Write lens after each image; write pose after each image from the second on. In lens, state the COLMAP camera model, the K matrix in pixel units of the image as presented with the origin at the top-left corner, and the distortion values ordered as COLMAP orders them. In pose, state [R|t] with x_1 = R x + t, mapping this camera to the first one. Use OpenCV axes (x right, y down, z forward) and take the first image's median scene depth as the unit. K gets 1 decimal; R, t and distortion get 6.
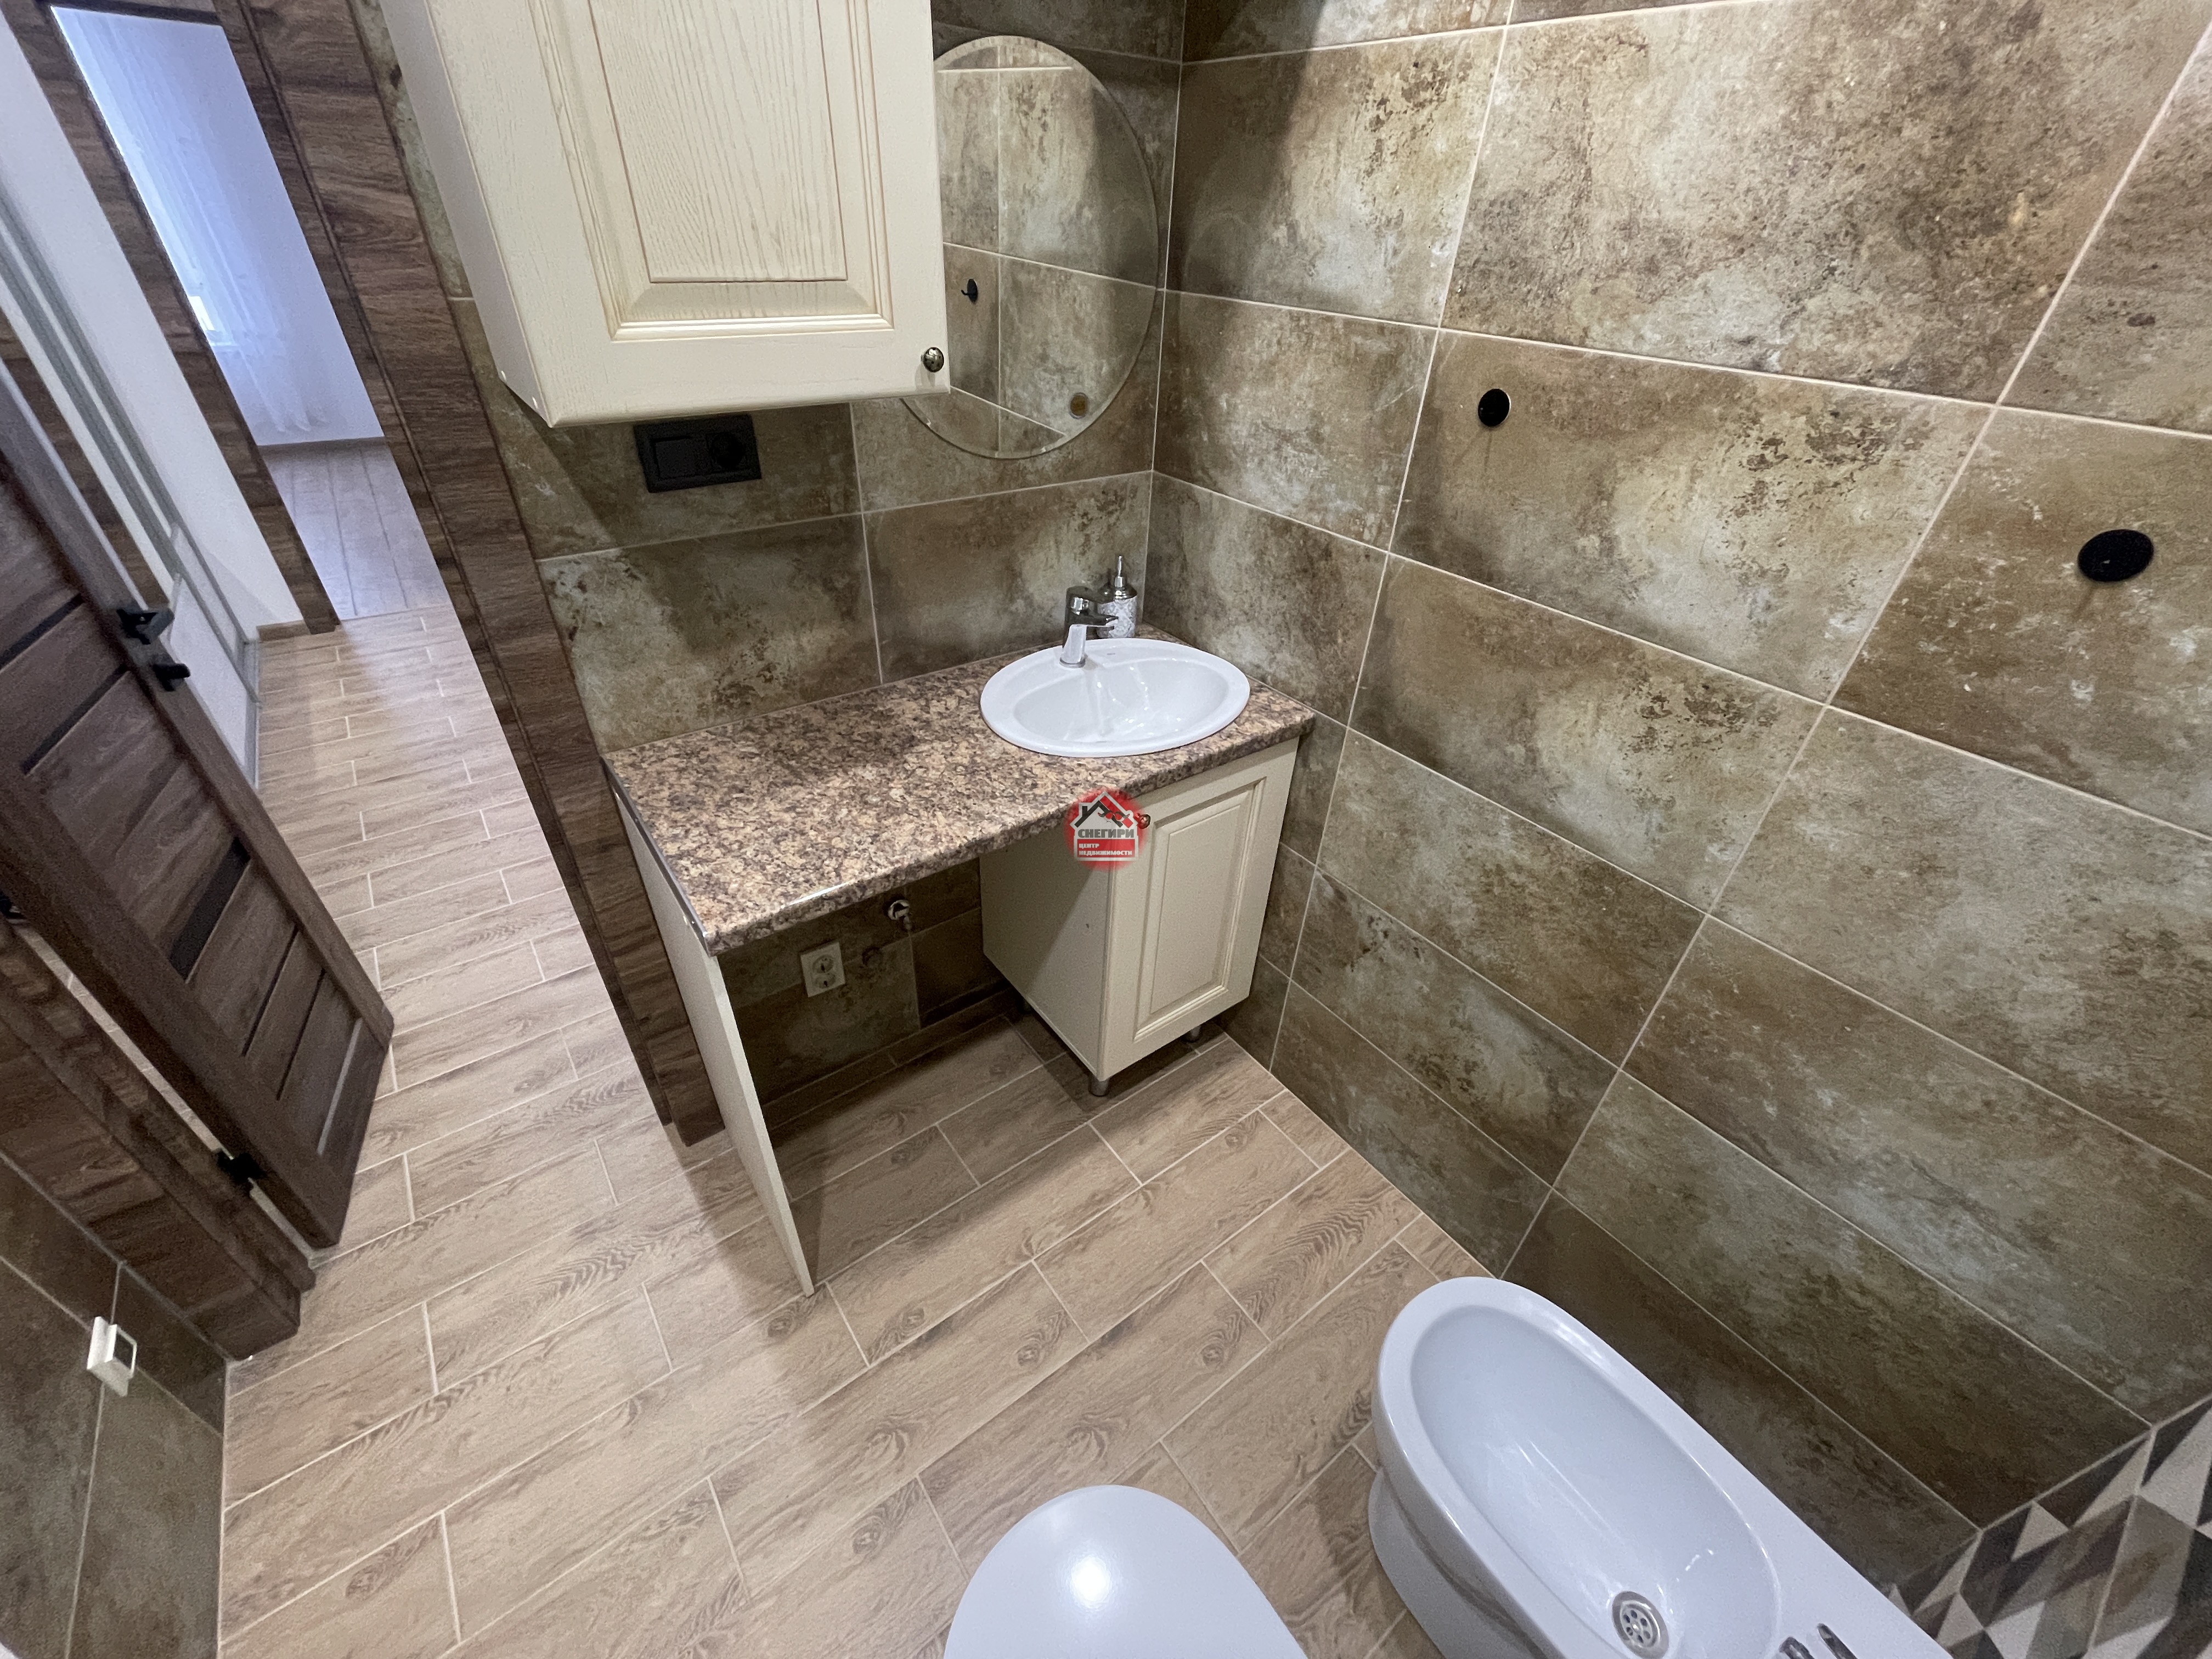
lens RADIAL K [[889.4, 0, 1097.9], [0, 889.4, 837.4], [0, 0, 1]] dist [-0.001701, 0.000459]
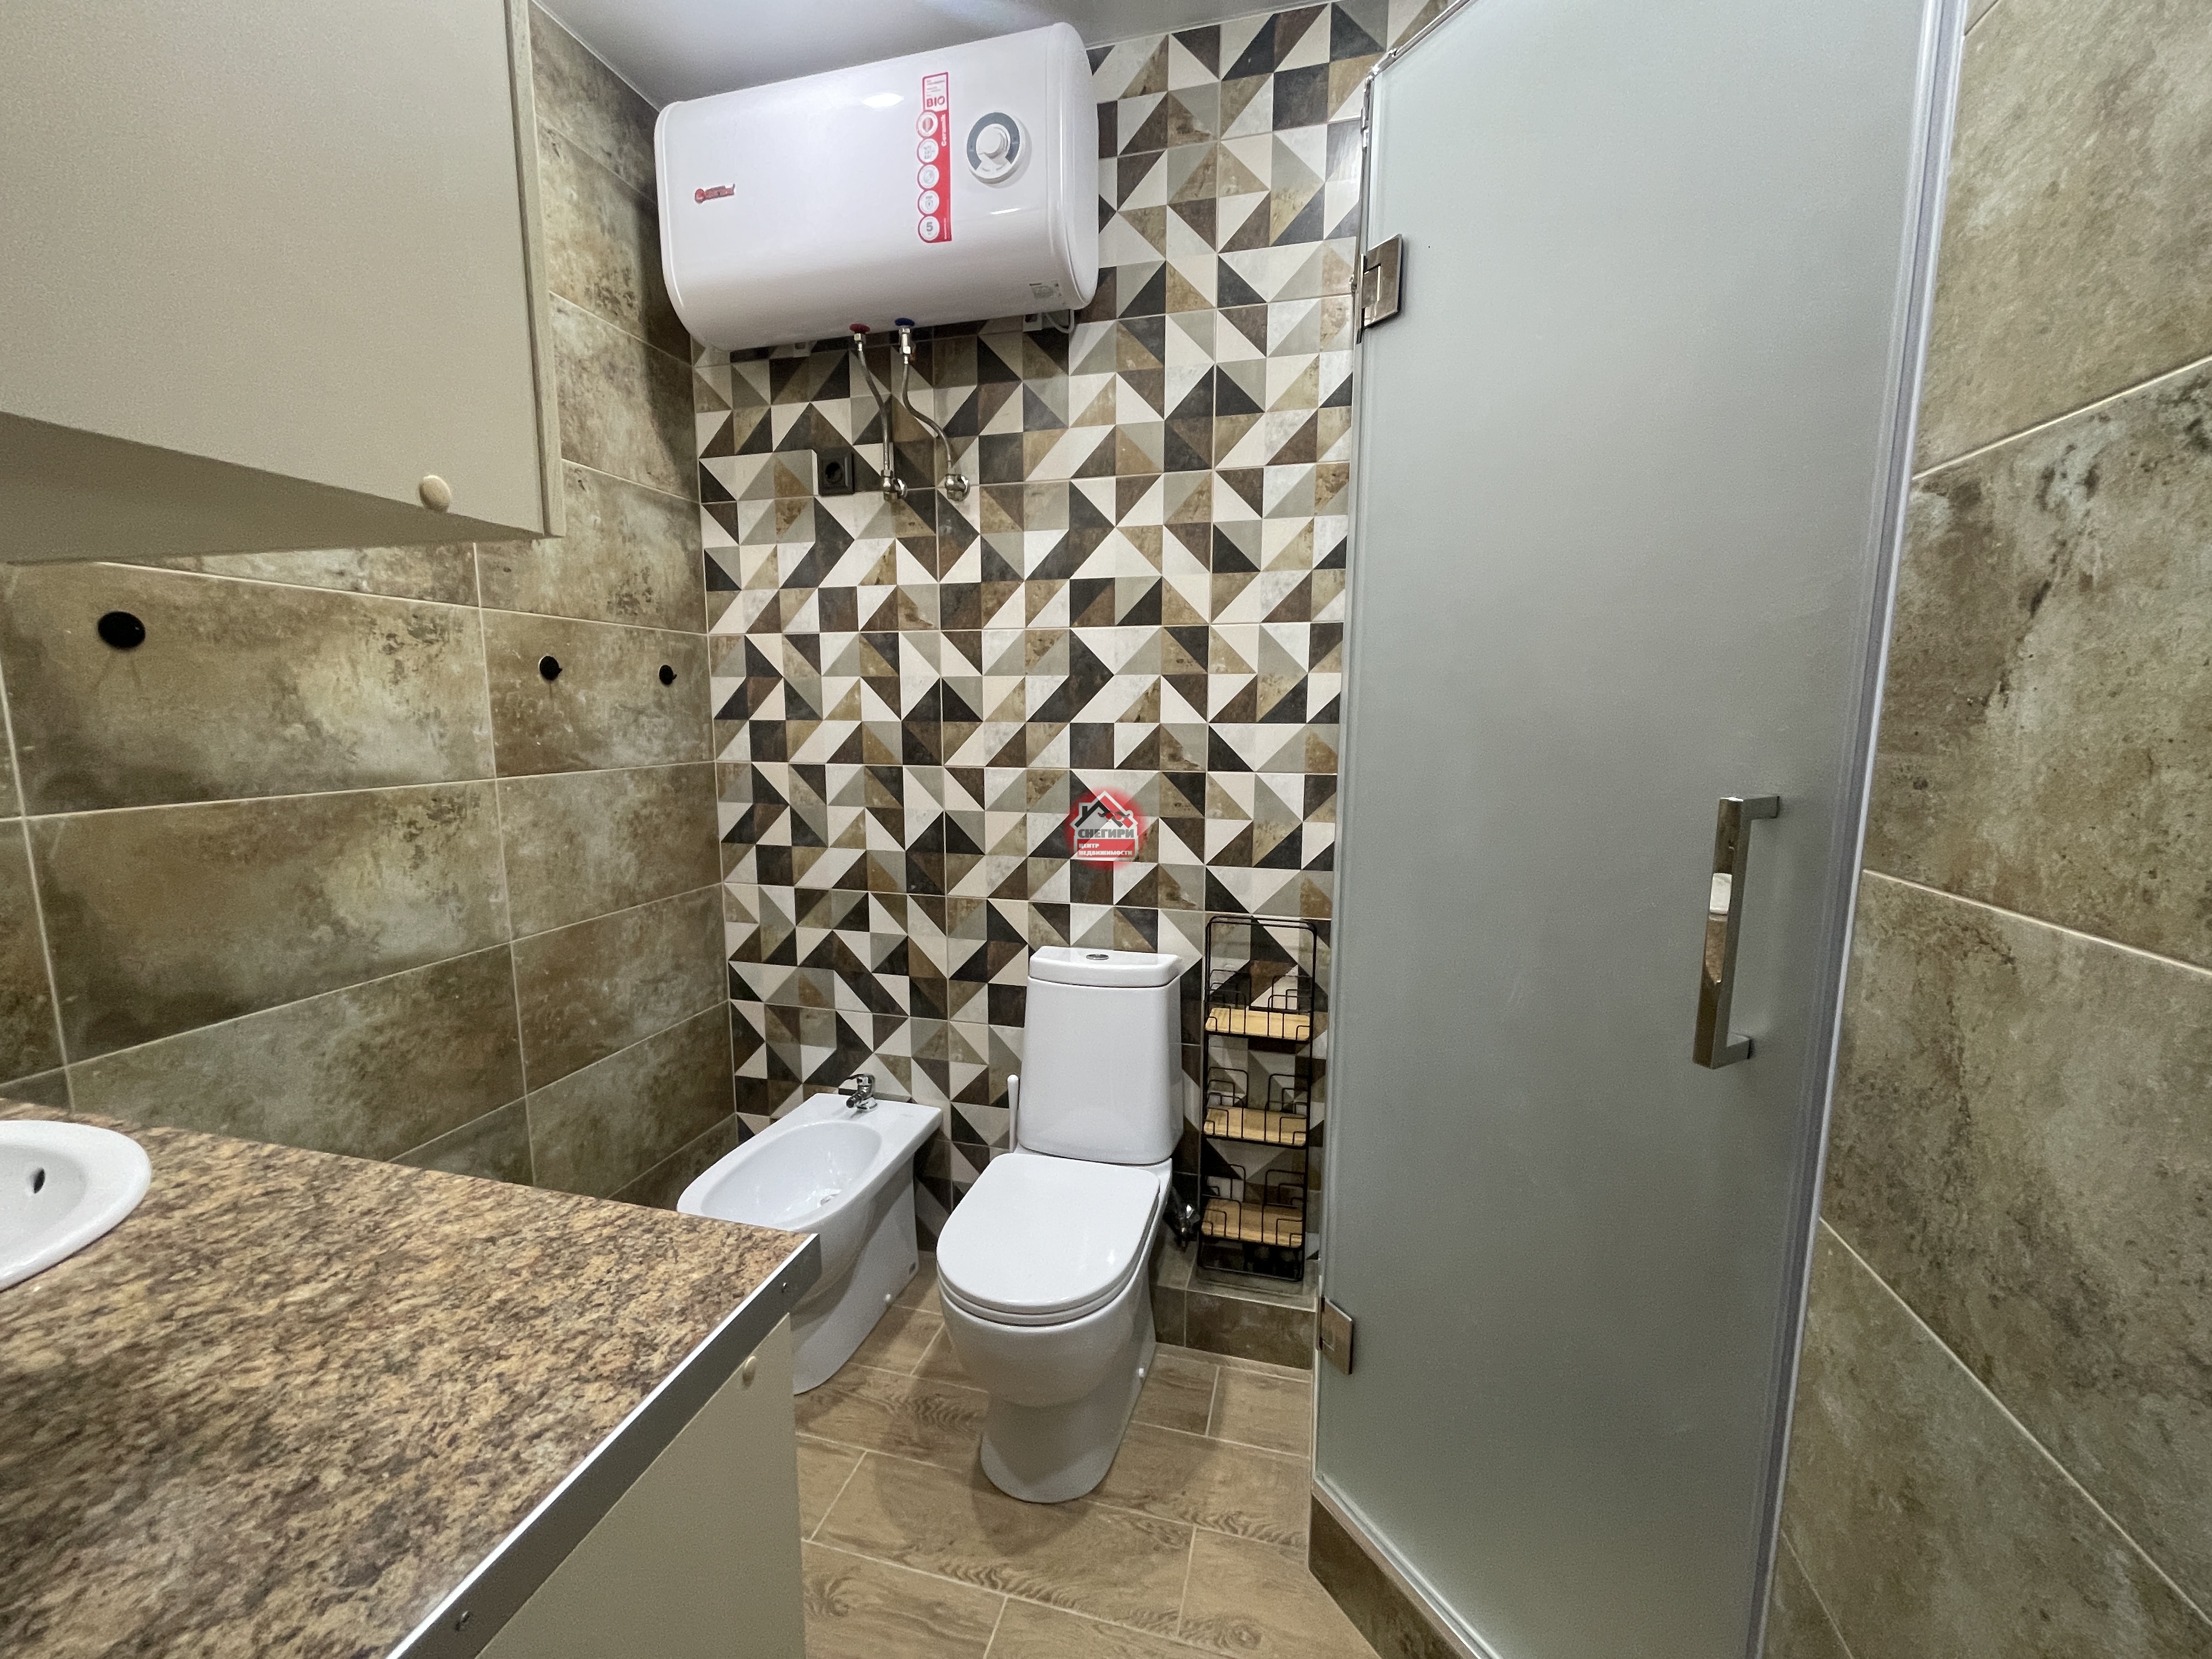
lens RADIAL K [[889.4, 0, 1097.9], [0, 889.4, 837.4], [0, 0, 1]] dist [-0.001701, 0.000459]
pose [[-0.628596, -0.148067, 0.763507, -1.053661], [0.427712, 0.754108, 0.498380, -0.377573], [-0.649561, 0.639841, -0.410700, 0.940125]]
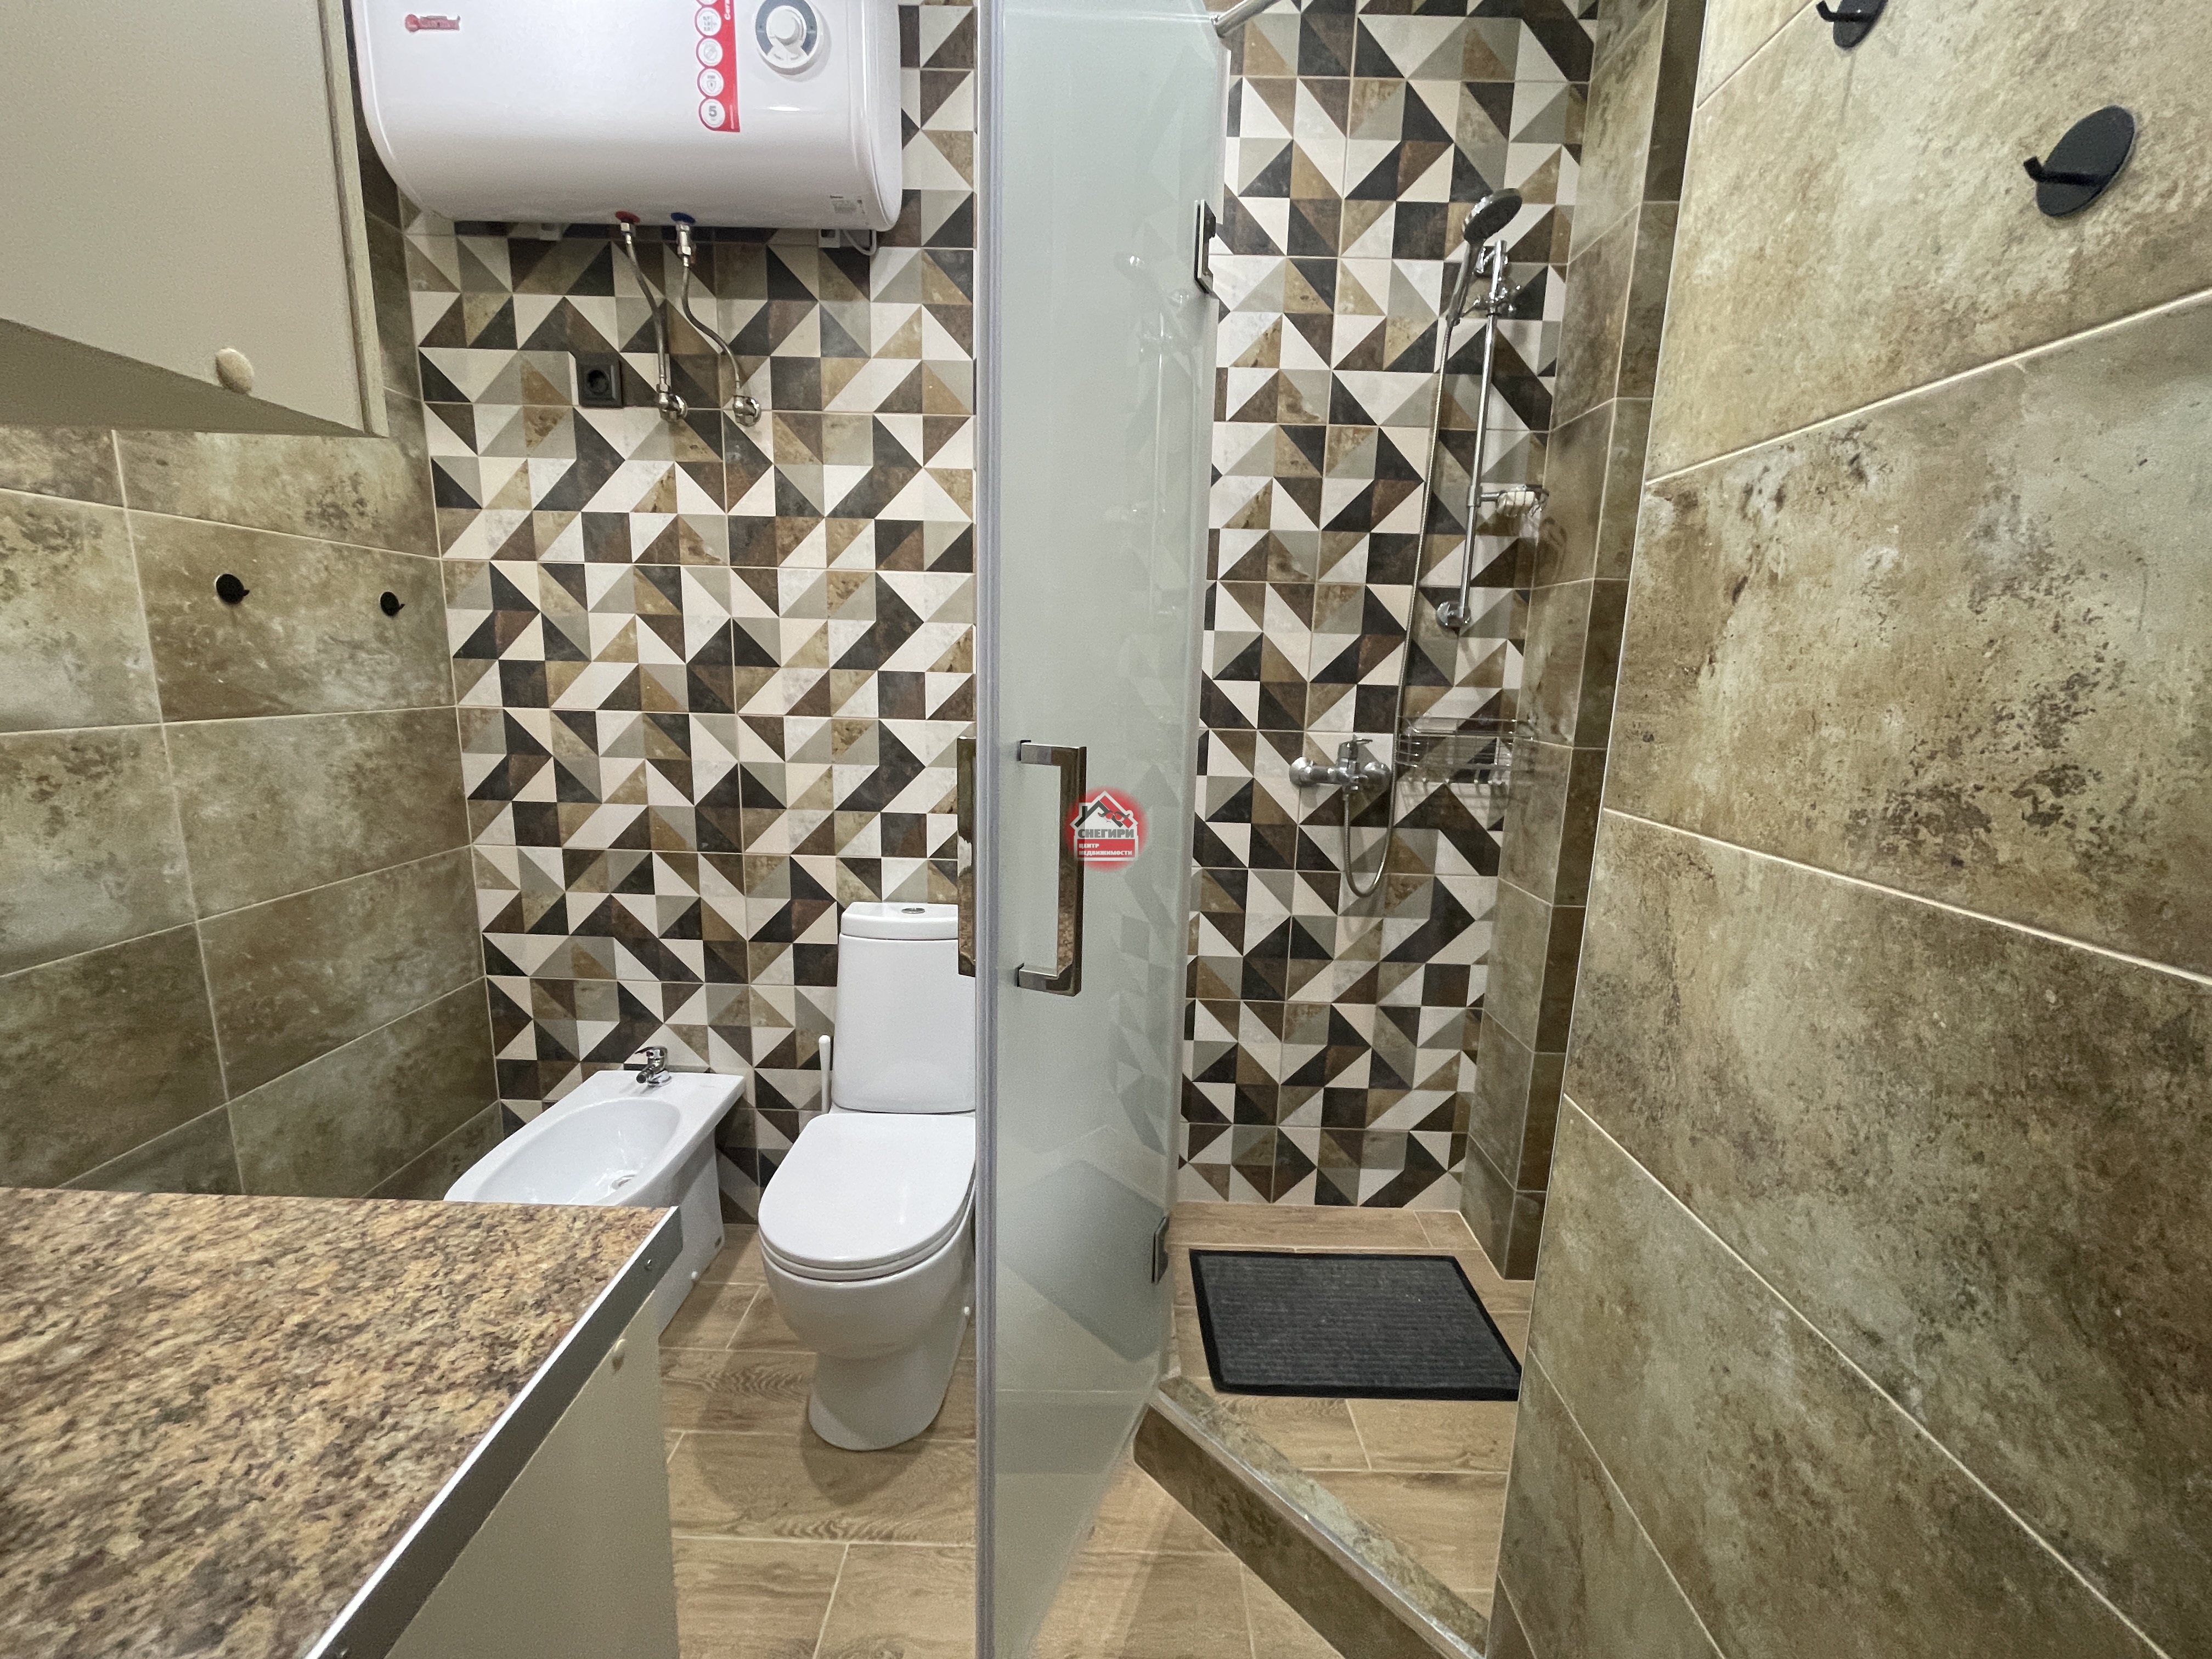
lens RADIAL K [[890.0, 0, 1096.3], [0, 890.0, 837.1], [0, 0, 1]] dist [0.000327, -0.001353]
pose [[-0.798202, -0.172187, 0.577256, -1.013968], [0.298759, 0.718961, 0.627565, -0.410194], [-0.523084, 0.673384, -0.522434, 0.992272]]
